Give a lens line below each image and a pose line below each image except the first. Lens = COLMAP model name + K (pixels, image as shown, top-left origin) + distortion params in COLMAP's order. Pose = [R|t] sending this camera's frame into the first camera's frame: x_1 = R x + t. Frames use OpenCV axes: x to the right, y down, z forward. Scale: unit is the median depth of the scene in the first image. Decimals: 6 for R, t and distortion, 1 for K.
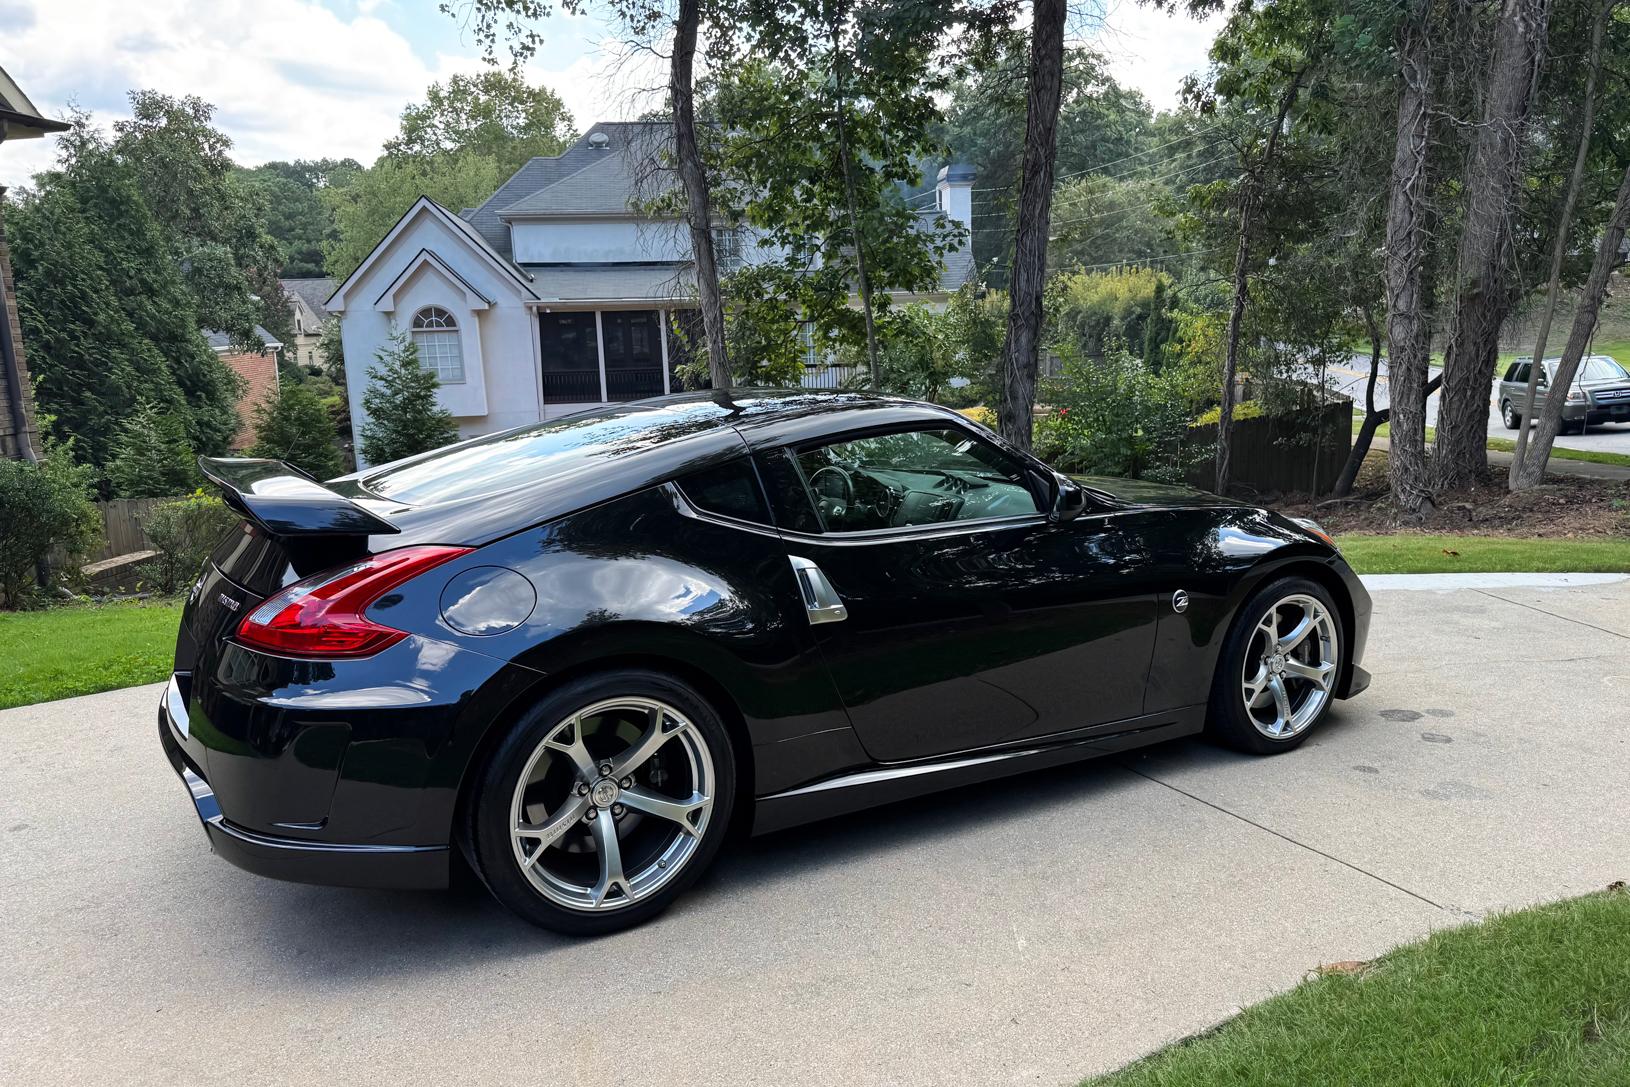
lens RADIAL K [[1149.7, 0, 820.6], [0, 1149.7, 550.7], [0, 0, 1]] dist [0.036292, -0.045419]
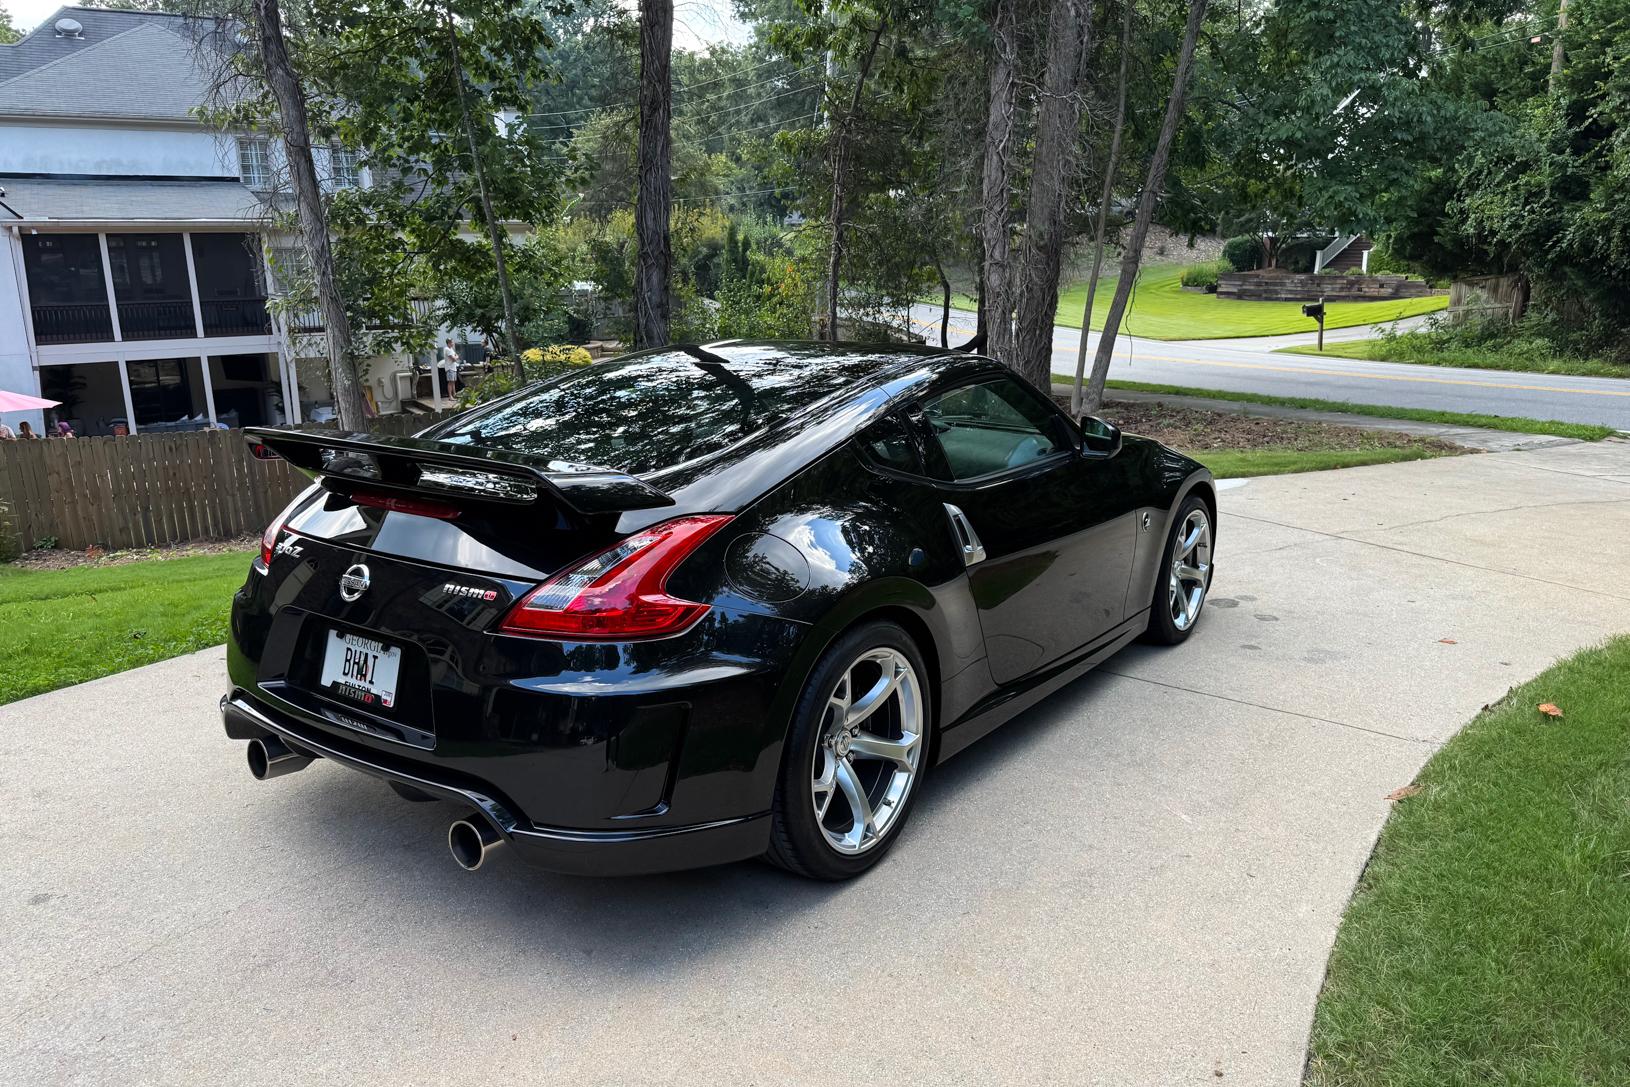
lens RADIAL K [[1149.7, 0, 818.8], [0, 1149.7, 545.6], [0, 0, 1]] dist [0.036292, -0.045419]
pose [[0.919841, -0.076587, 0.384743, -0.091833], [0.056987, 0.996441, 0.062109, -0.004918], [-0.388130, -0.035205, 0.920932, 0.010005]]
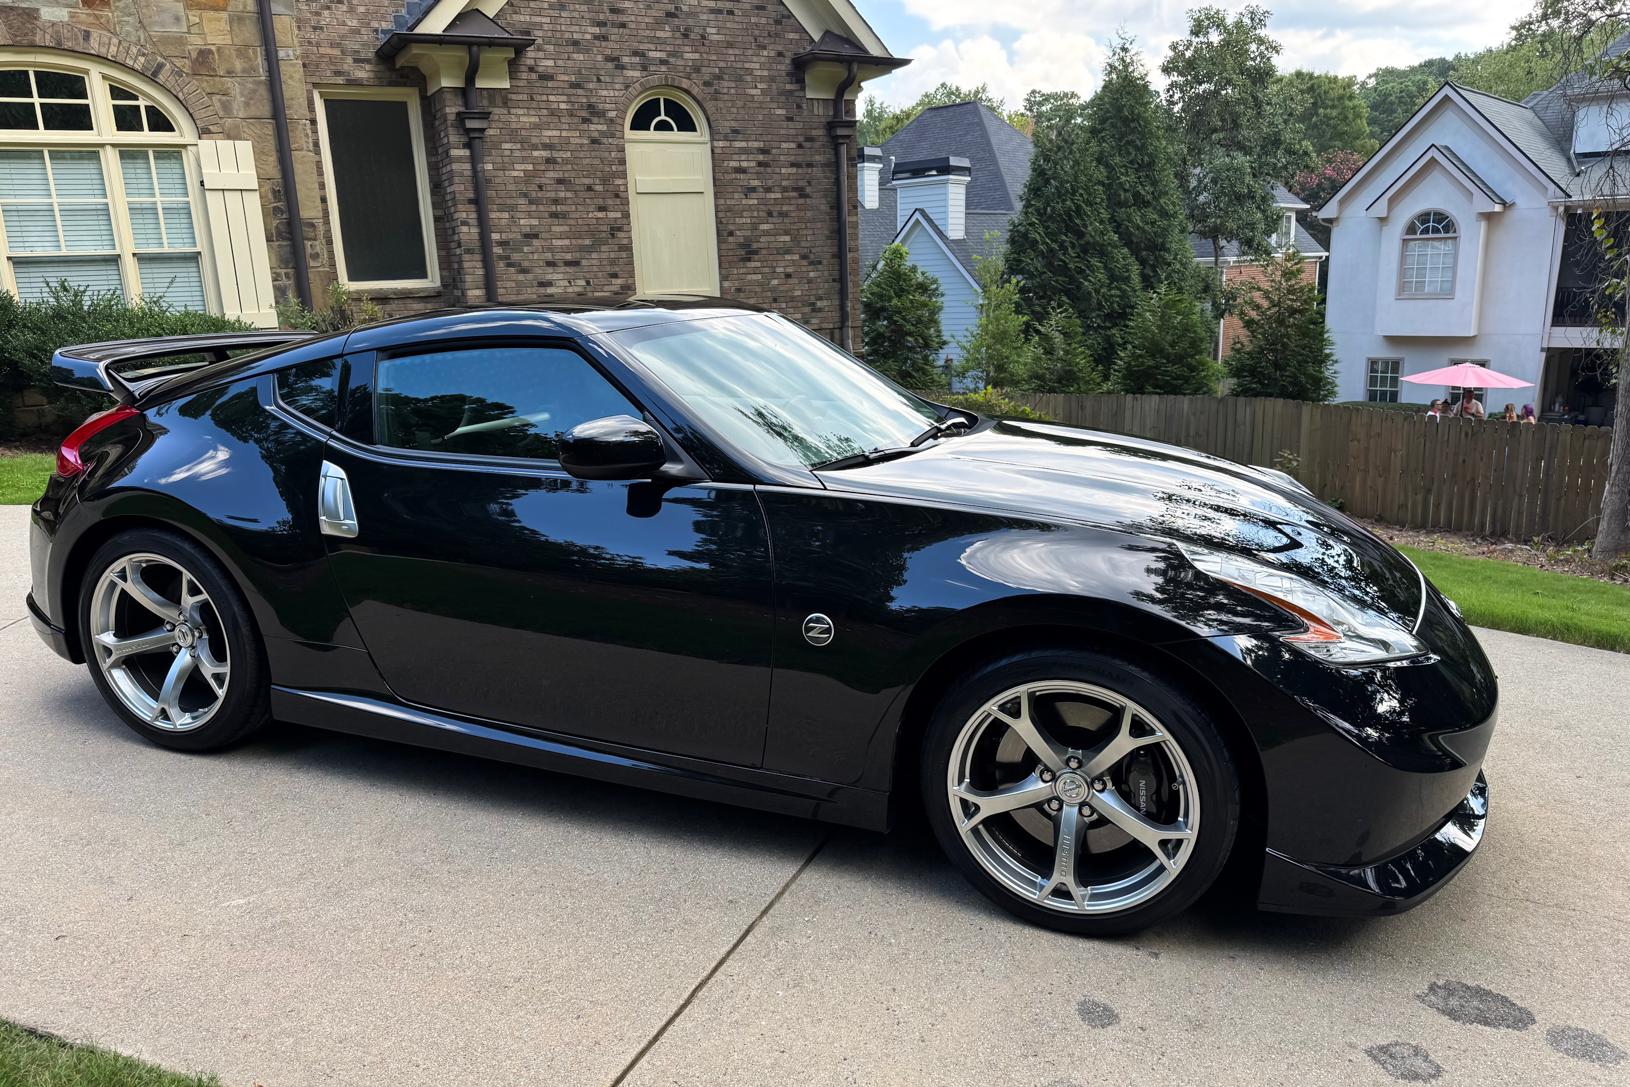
lens RADIAL K [[1148.9, 0, 816.1], [0, 1148.9, 563.1], [0, 0, 1]] dist [0.042901, -0.058753]
pose [[0.617938, 0.205998, -0.758760, 0.168213], [-0.141488, 0.978446, 0.150412, -0.019936], [0.773391, 0.014410, 0.633765, 0.116547]]
